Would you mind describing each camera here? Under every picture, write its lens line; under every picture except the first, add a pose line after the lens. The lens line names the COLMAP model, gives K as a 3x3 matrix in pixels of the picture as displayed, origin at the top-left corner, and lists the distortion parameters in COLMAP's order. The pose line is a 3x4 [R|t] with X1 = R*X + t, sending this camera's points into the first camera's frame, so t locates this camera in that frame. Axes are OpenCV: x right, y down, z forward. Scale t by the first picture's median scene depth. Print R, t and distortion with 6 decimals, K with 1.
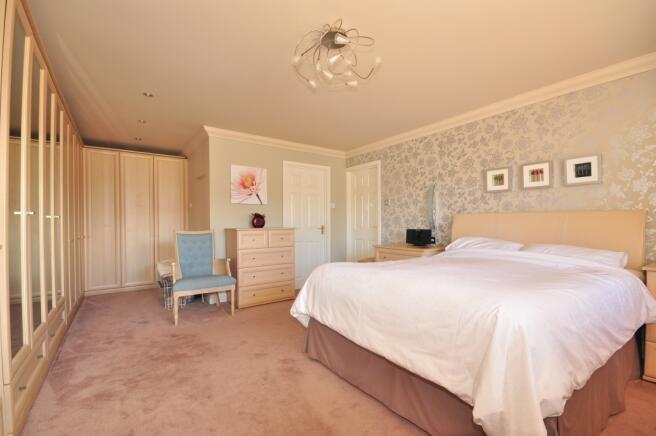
lens RADIAL K [[287.7, 0, 324.7], [0, 287.7, 220.9], [0, 0, 1]] dist [0.000911, -0.005783]
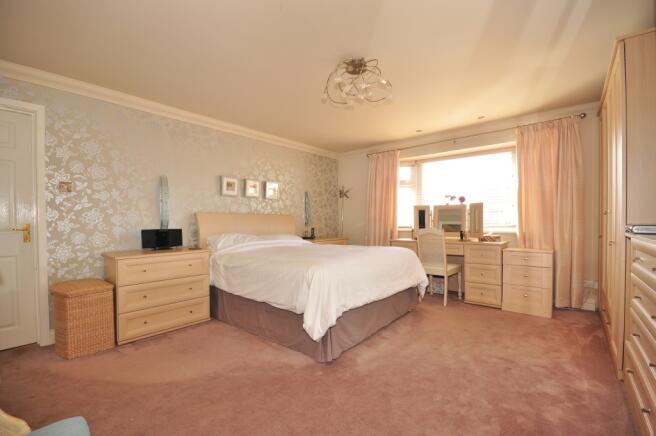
lens RADIAL K [[287.7, 0, 326.0], [0, 287.7, 221.1], [0, 0, 1]] dist [0.000911, -0.005783]
pose [[-0.262082, 0.004670, 0.965034, -0.517333], [0.002495, 0.999988, -0.004162, 0.009345], [-0.965042, 0.001317, -0.262090, 0.692952]]
